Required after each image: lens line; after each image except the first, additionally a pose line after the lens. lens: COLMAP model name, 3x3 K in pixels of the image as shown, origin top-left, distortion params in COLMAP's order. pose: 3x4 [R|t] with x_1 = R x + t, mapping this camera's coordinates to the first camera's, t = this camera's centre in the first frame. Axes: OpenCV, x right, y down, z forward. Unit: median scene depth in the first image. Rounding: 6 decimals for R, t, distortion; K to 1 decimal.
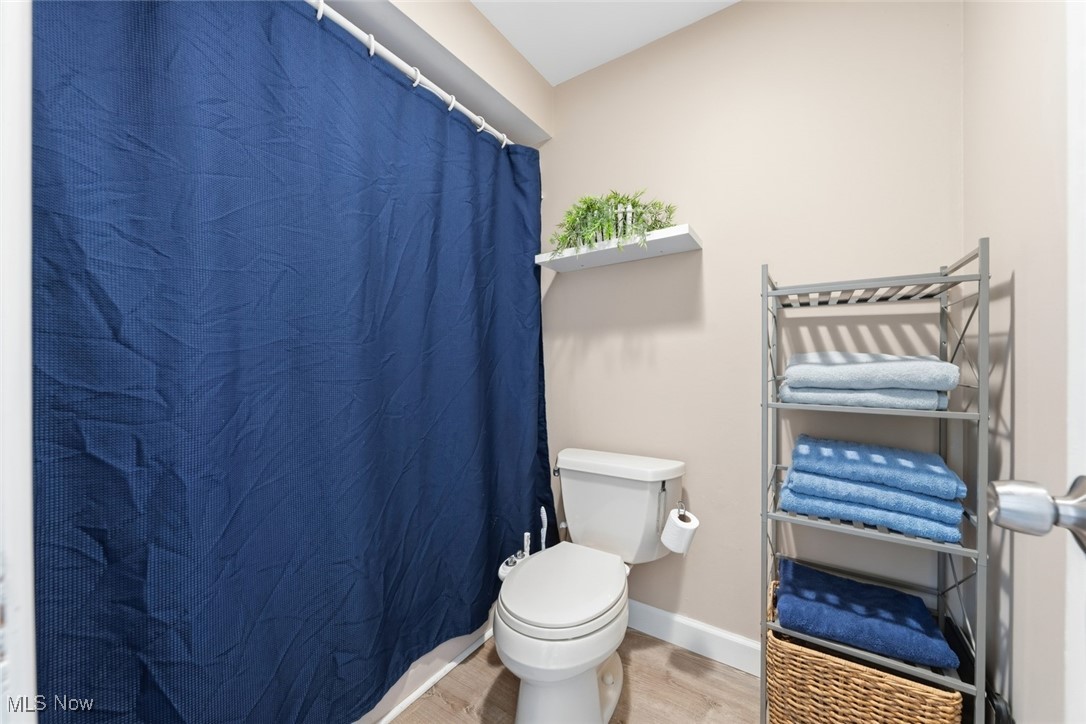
lens RADIAL K [[408.7, 0, 540.0], [0, 408.7, 362.3], [0, 0, 1]] dist [-0.009285, -0.000079]
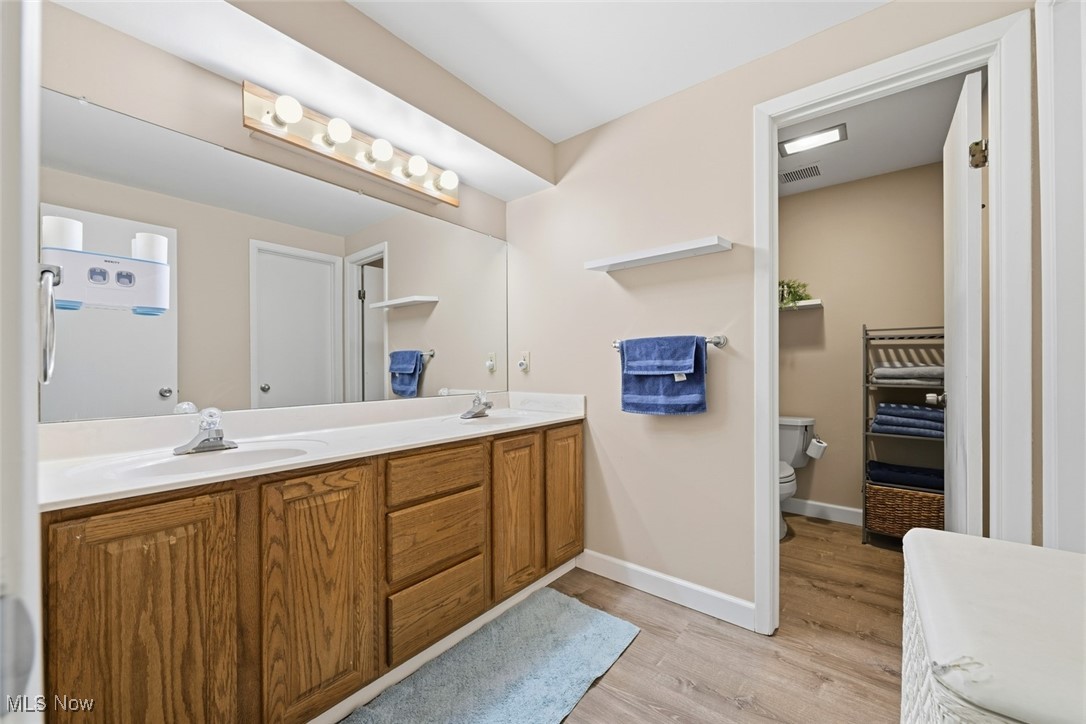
lens RADIAL K [[419.8, 0, 545.5], [0, 419.8, 366.1], [0, 0, 1]] dist [-0.000384, 0.000080]
pose [[0.997145, -0.000205, -0.075505, -0.963131], [0.000285, 0.999999, 0.001057, -0.006121], [0.075505, -0.001076, 0.997145, -1.357196]]
